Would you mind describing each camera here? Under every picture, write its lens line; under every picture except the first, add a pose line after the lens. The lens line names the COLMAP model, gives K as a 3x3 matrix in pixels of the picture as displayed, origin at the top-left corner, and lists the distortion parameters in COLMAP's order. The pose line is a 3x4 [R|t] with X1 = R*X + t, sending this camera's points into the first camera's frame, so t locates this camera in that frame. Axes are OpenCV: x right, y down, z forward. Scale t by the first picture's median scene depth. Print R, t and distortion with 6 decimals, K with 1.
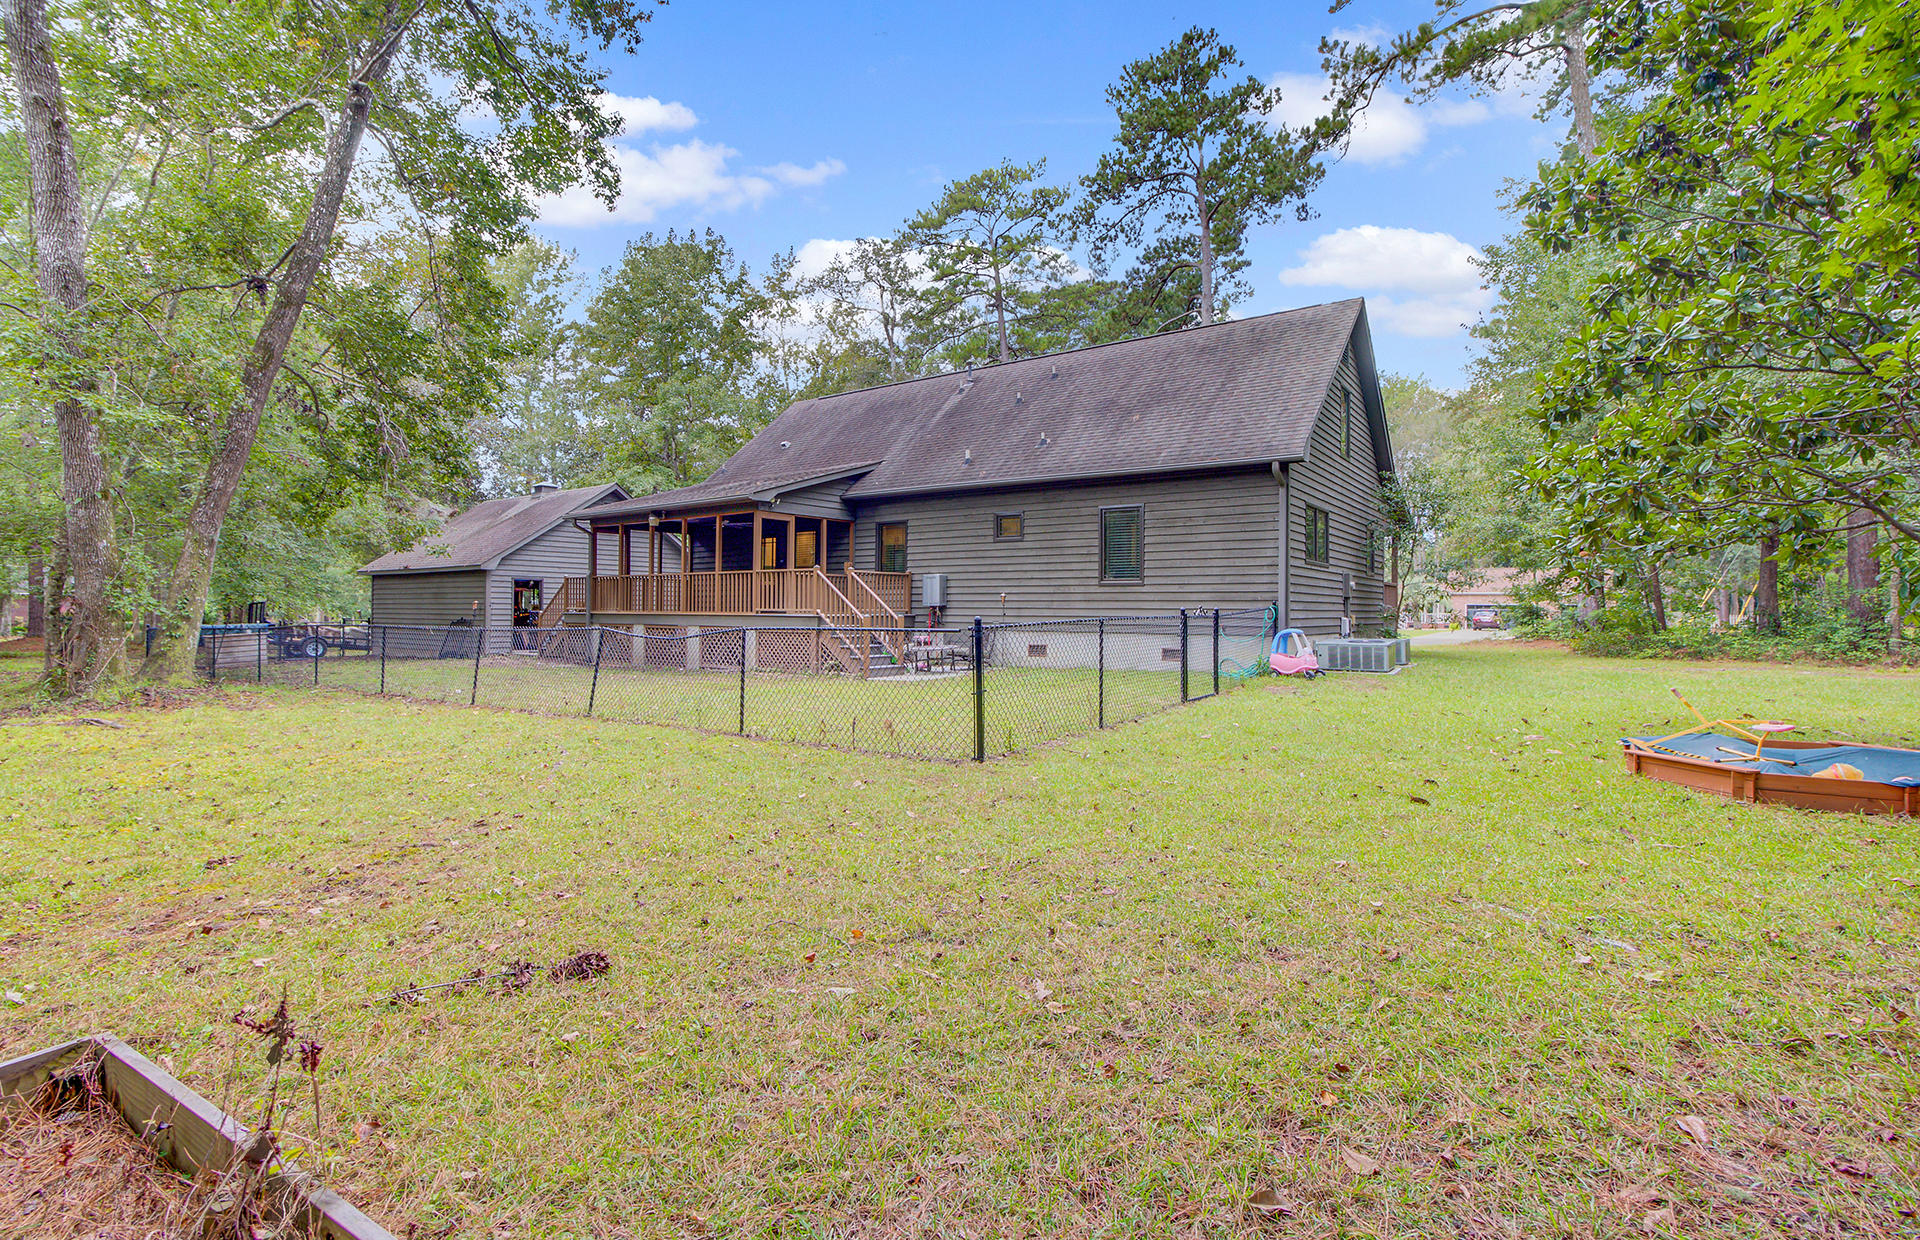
lens RADIAL K [[877.4, 0, 956.2], [0, 877.4, 609.0], [0, 0, 1]] dist [-0.001440, -0.000081]
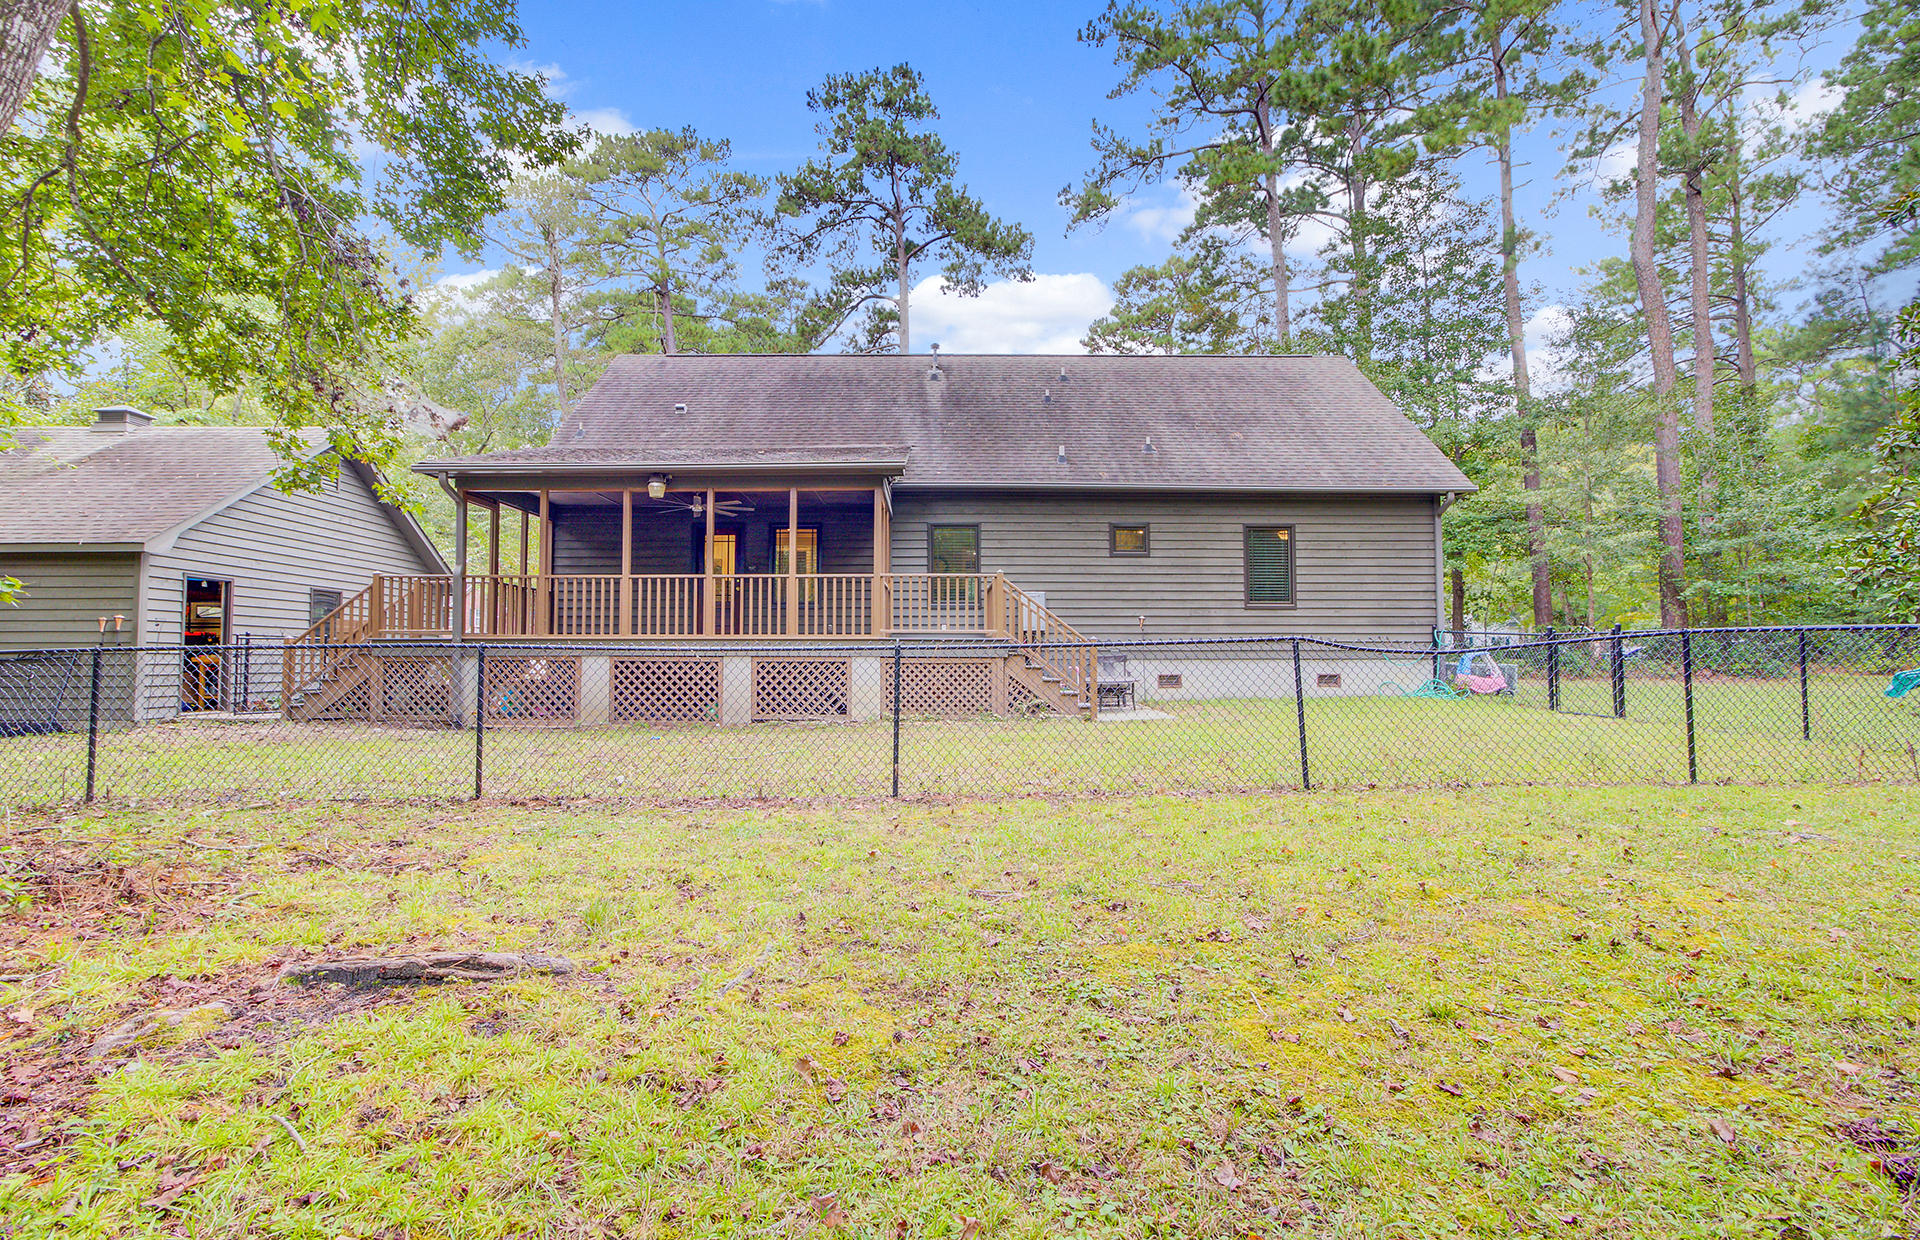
lens RADIAL K [[877.4, 0, 962.0], [0, 877.4, 628.3], [0, 0, 1]] dist [-0.001440, -0.000081]
pose [[0.805186, 0.015702, 0.592814, -0.585698], [0.003459, 0.999508, -0.031173, 0.020528], [-0.593012, 0.027151, 0.804736, 0.404837]]
